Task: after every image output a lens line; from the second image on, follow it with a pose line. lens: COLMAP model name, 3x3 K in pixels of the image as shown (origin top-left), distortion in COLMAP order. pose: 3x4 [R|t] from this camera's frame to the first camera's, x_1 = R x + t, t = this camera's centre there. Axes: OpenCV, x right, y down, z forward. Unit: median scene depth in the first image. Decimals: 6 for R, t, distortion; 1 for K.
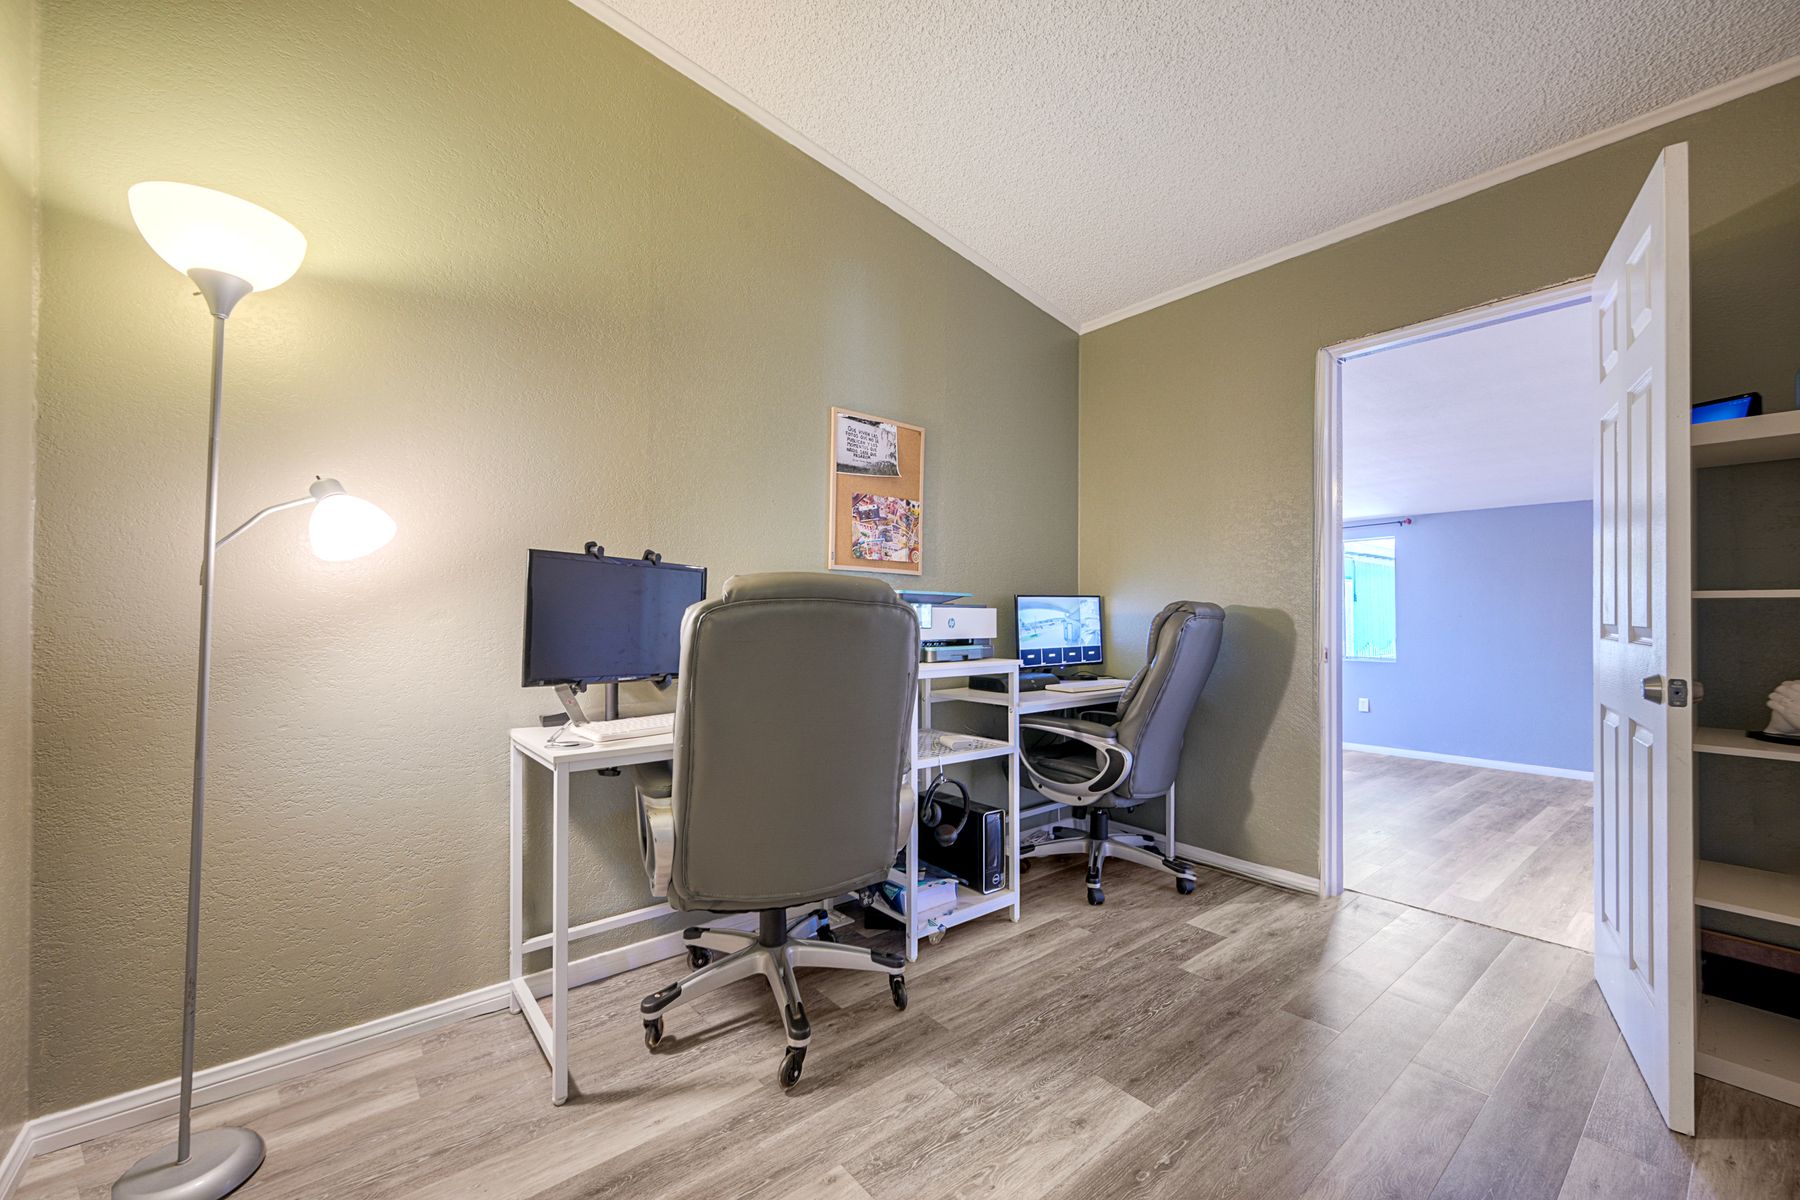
lens RADIAL K [[710.8, 0, 900.0], [0, 710.8, 600.0], [0, 0, 1]] dist [0.002355, 0.000094]
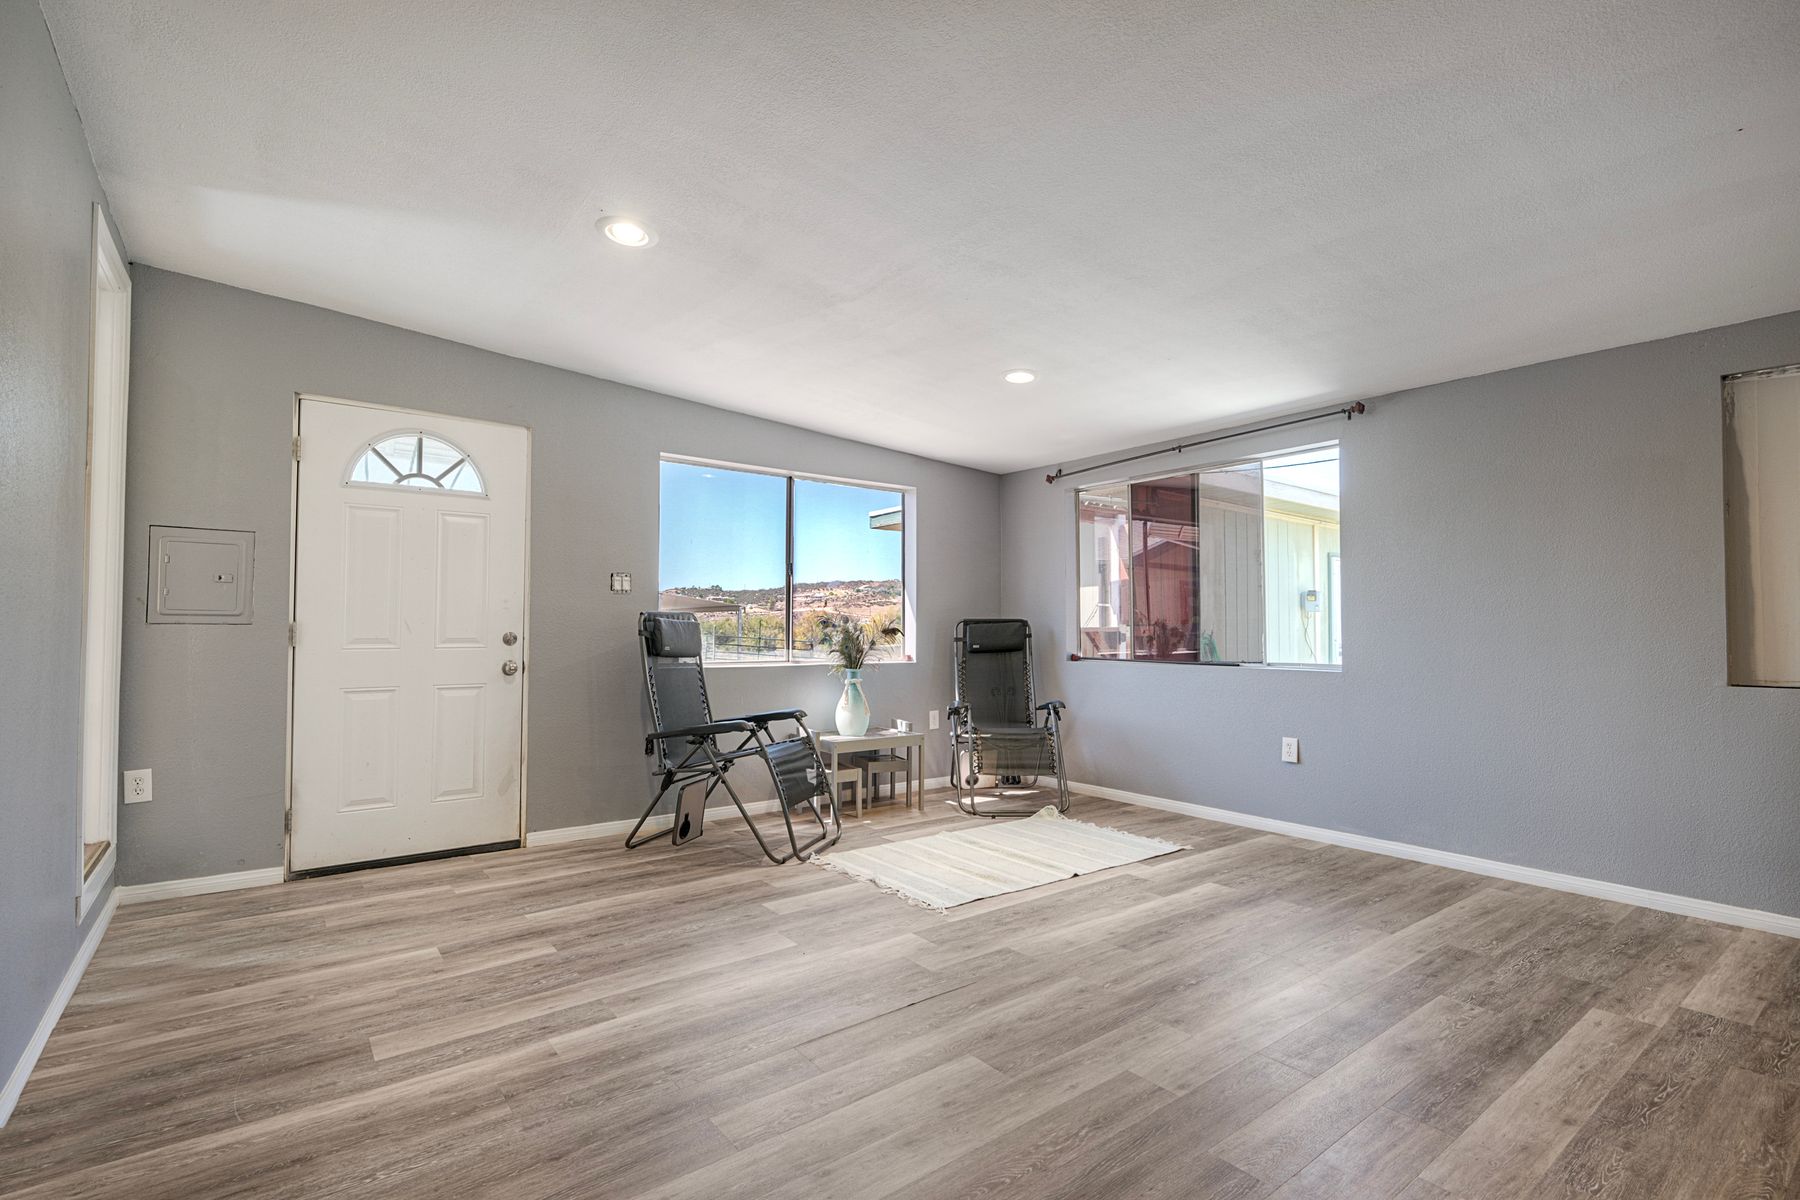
lens RADIAL K [[819.7, 0, 900.0], [0, 819.7, 600.0], [0, 0, 1]] dist [0.002391, 0.000378]
pose [[0.999690, 0.004520, -0.024474, 0.422610], [-0.004997, 0.999798, -0.019448, 0.052211], [0.024381, 0.019564, 0.999511, 0.414219]]
